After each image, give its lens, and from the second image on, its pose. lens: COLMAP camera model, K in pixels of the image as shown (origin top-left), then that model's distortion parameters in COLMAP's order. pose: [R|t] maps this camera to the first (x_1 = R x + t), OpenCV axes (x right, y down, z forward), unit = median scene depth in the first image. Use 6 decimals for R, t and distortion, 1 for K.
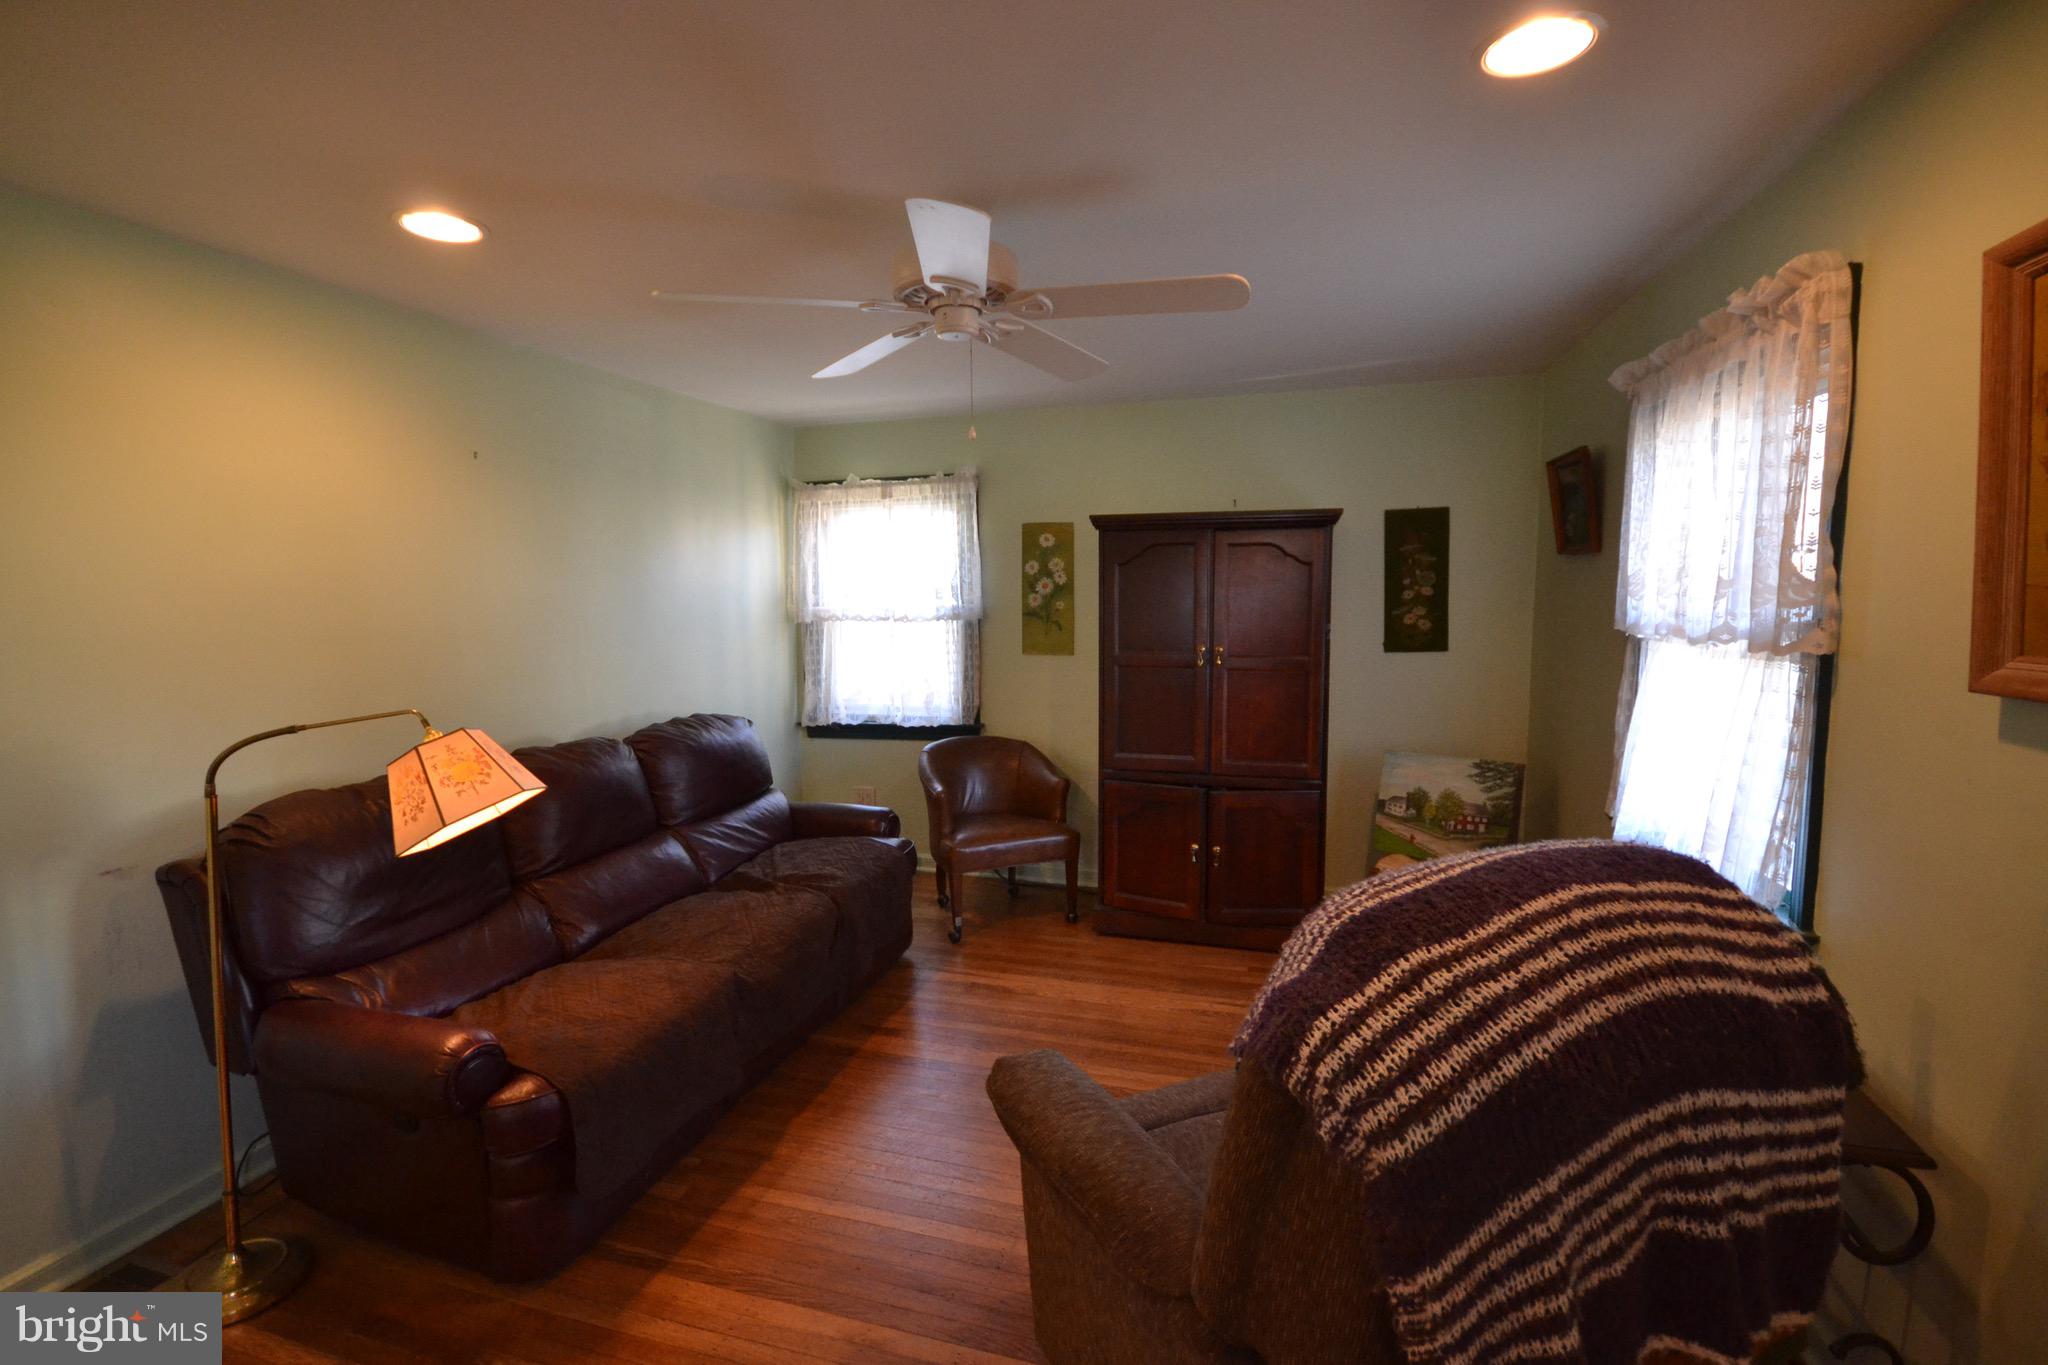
lens RADIAL K [[918.2, 0, 1008.8], [0, 918.2, 673.9], [0, 0, 1]] dist [-0.001283, -0.007381]
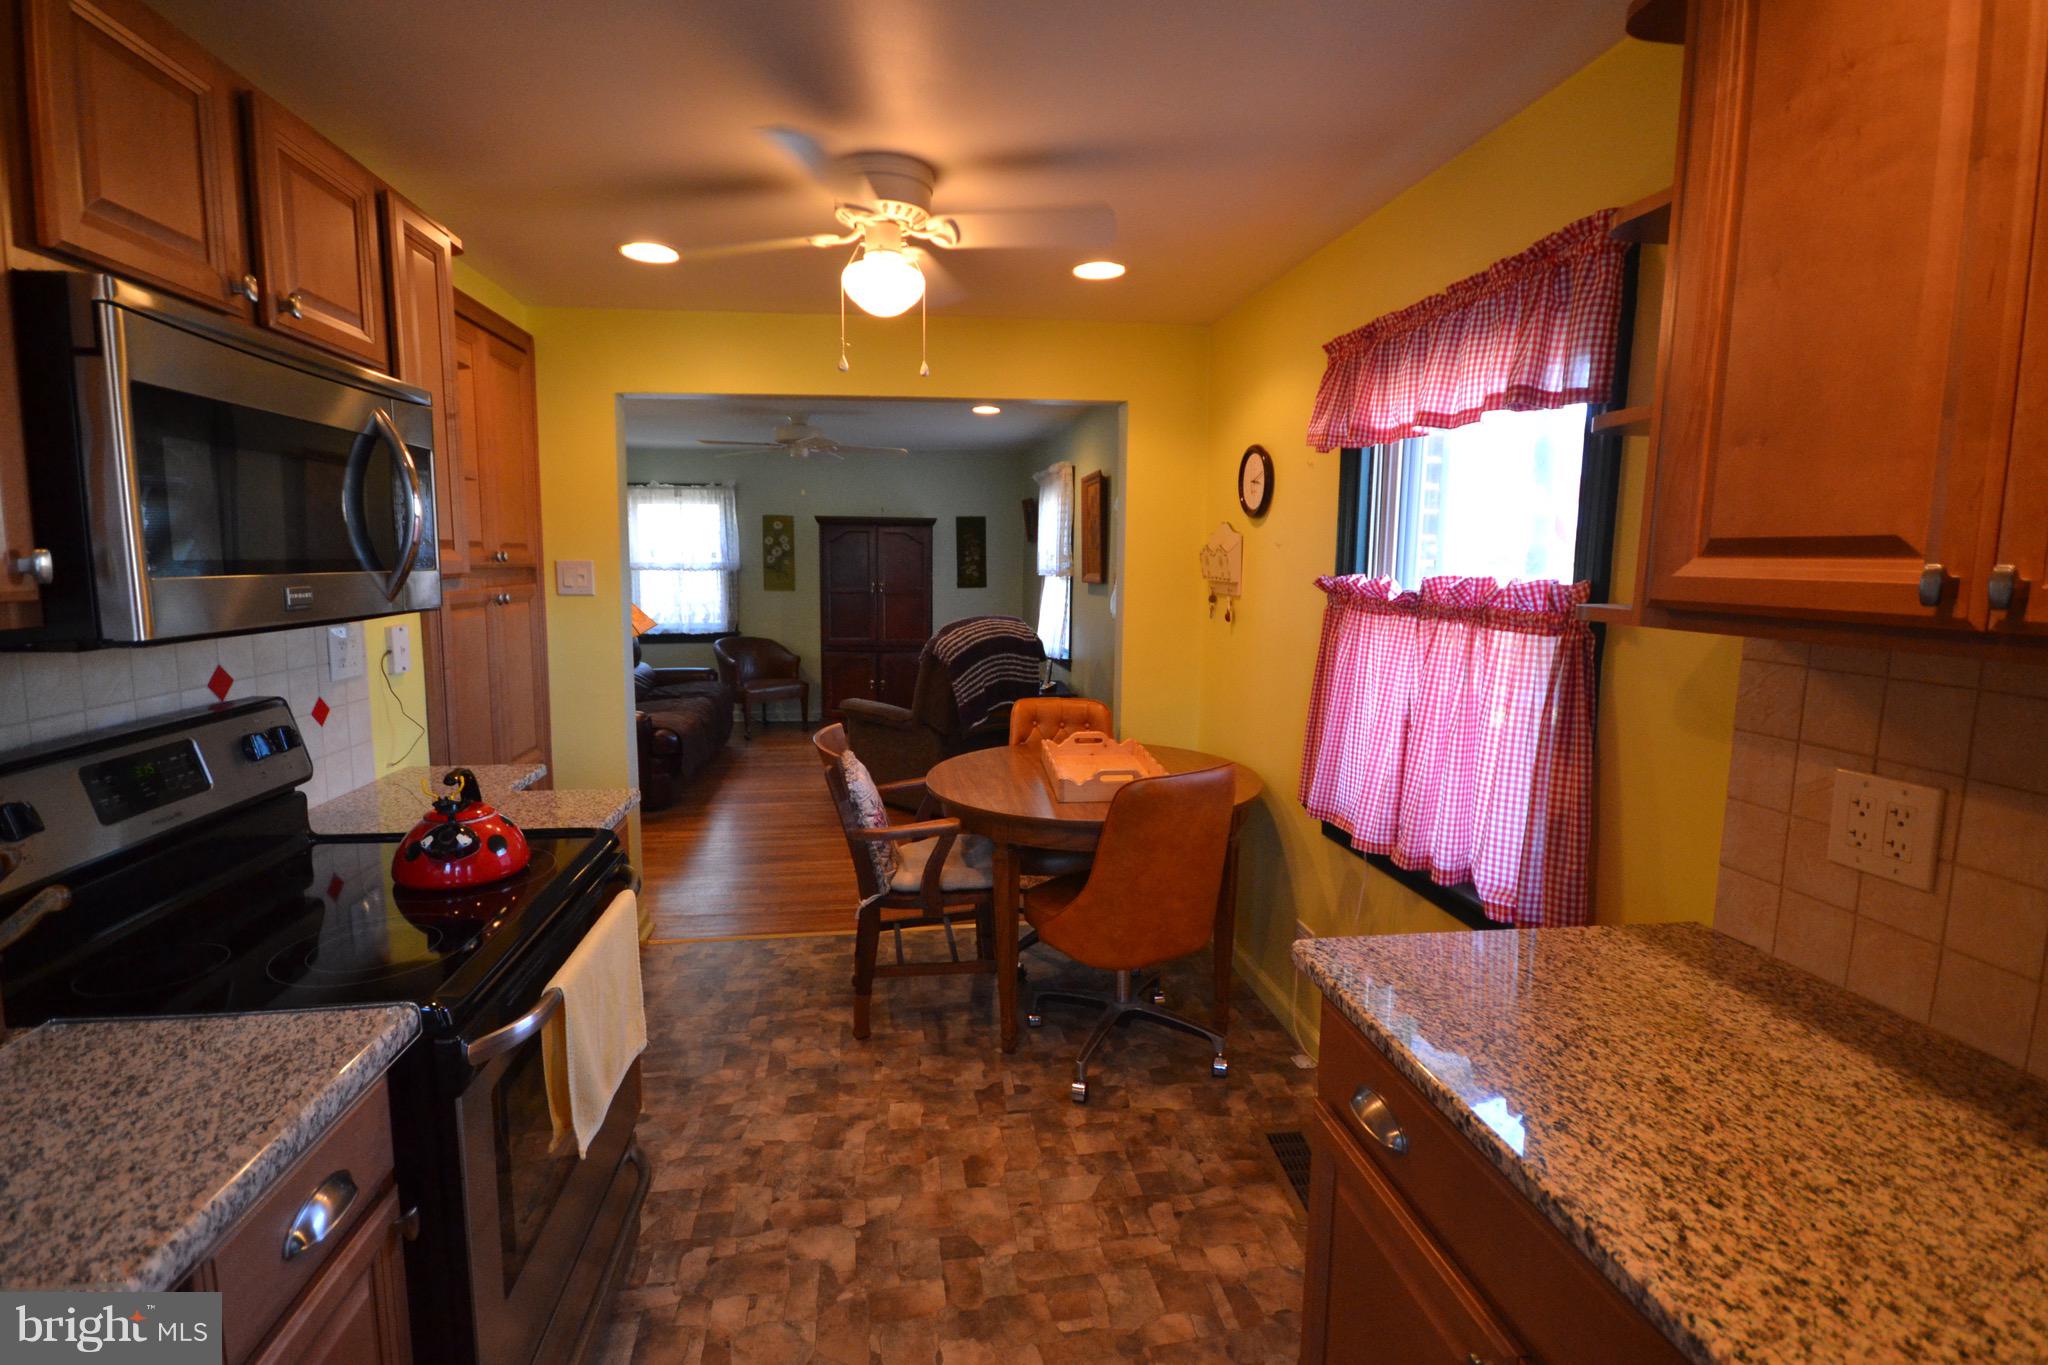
lens RADIAL K [[954.9, 0, 990.7], [0, 954.9, 673.2], [0, 0, 1]] dist [0.000334, -0.000018]
pose [[0.916929, -0.031635, 0.397794, -0.400815], [0.019058, 0.999187, 0.035532, 0.100072], [-0.398594, -0.024999, 0.916786, -1.054874]]
